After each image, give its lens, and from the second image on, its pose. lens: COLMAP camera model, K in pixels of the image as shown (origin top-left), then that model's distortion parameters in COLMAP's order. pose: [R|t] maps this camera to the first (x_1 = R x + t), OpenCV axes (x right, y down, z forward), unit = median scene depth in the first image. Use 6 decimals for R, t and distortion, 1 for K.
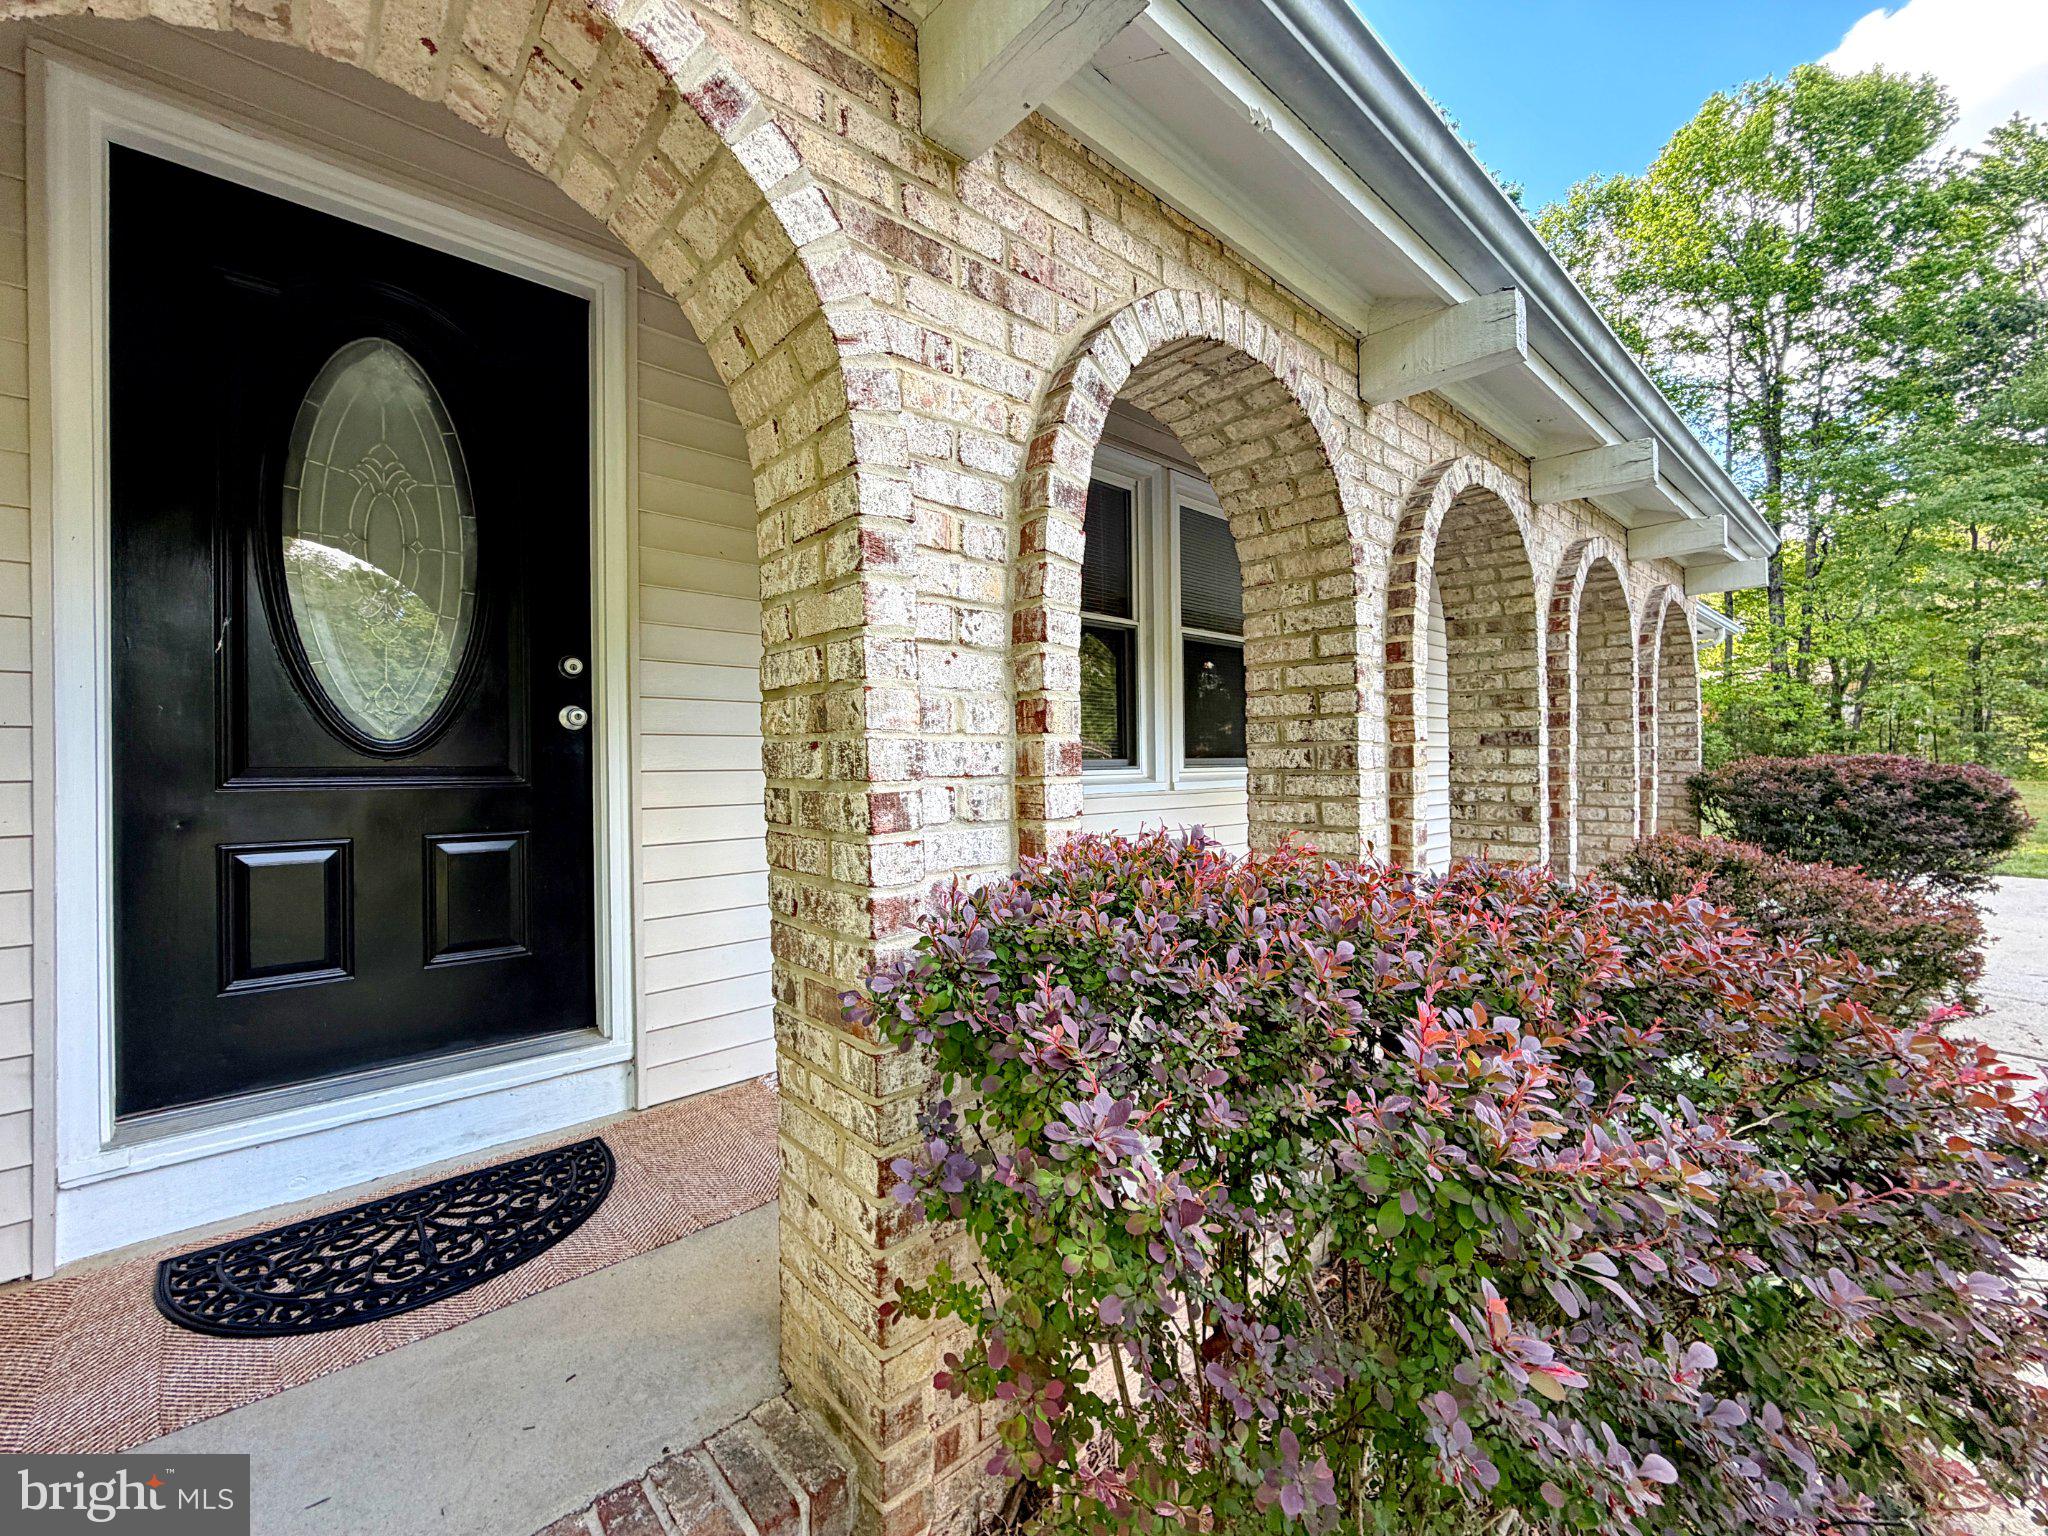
lens RADIAL K [[825.5, 0, 985.9], [0, 825.5, 762.3], [0, 0, 1]] dist [-0.000196, 0.000133]
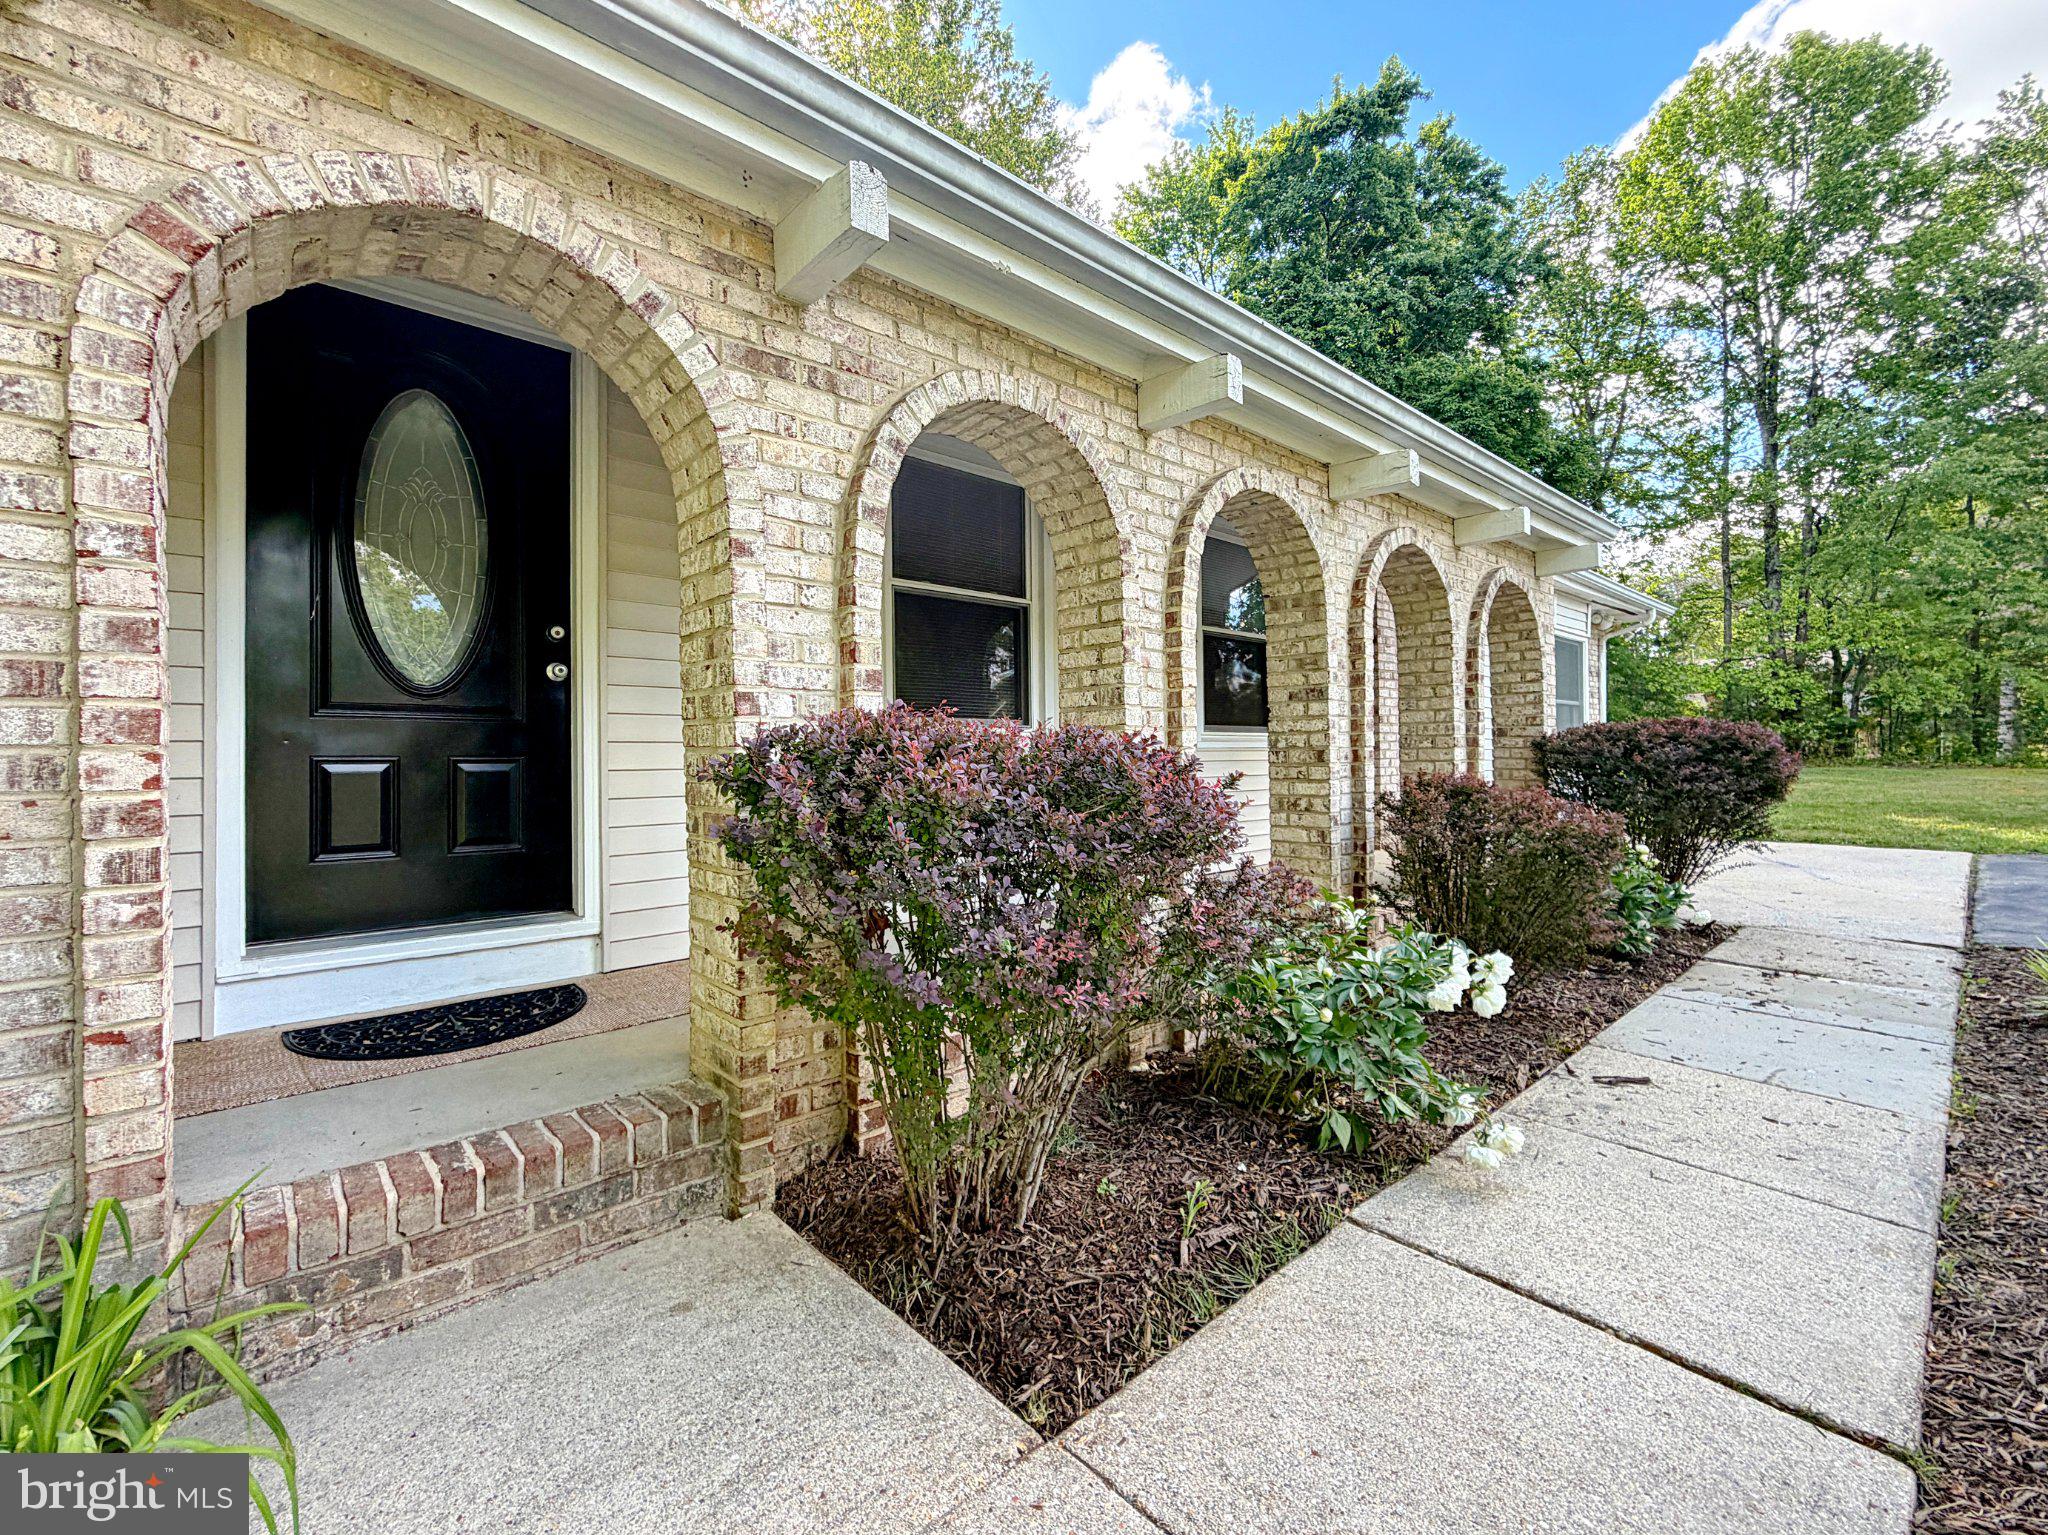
lens RADIAL K [[840.8, 0, 915.1], [0, 840.8, 751.2], [0, 0, 1]] dist [0.003537, -0.003864]
pose [[0.998737, 0.007483, -0.049684, 0.162455], [-0.007421, 0.999971, 0.001437, 0.079241], [0.049694, -0.001066, 0.998764, -0.367754]]
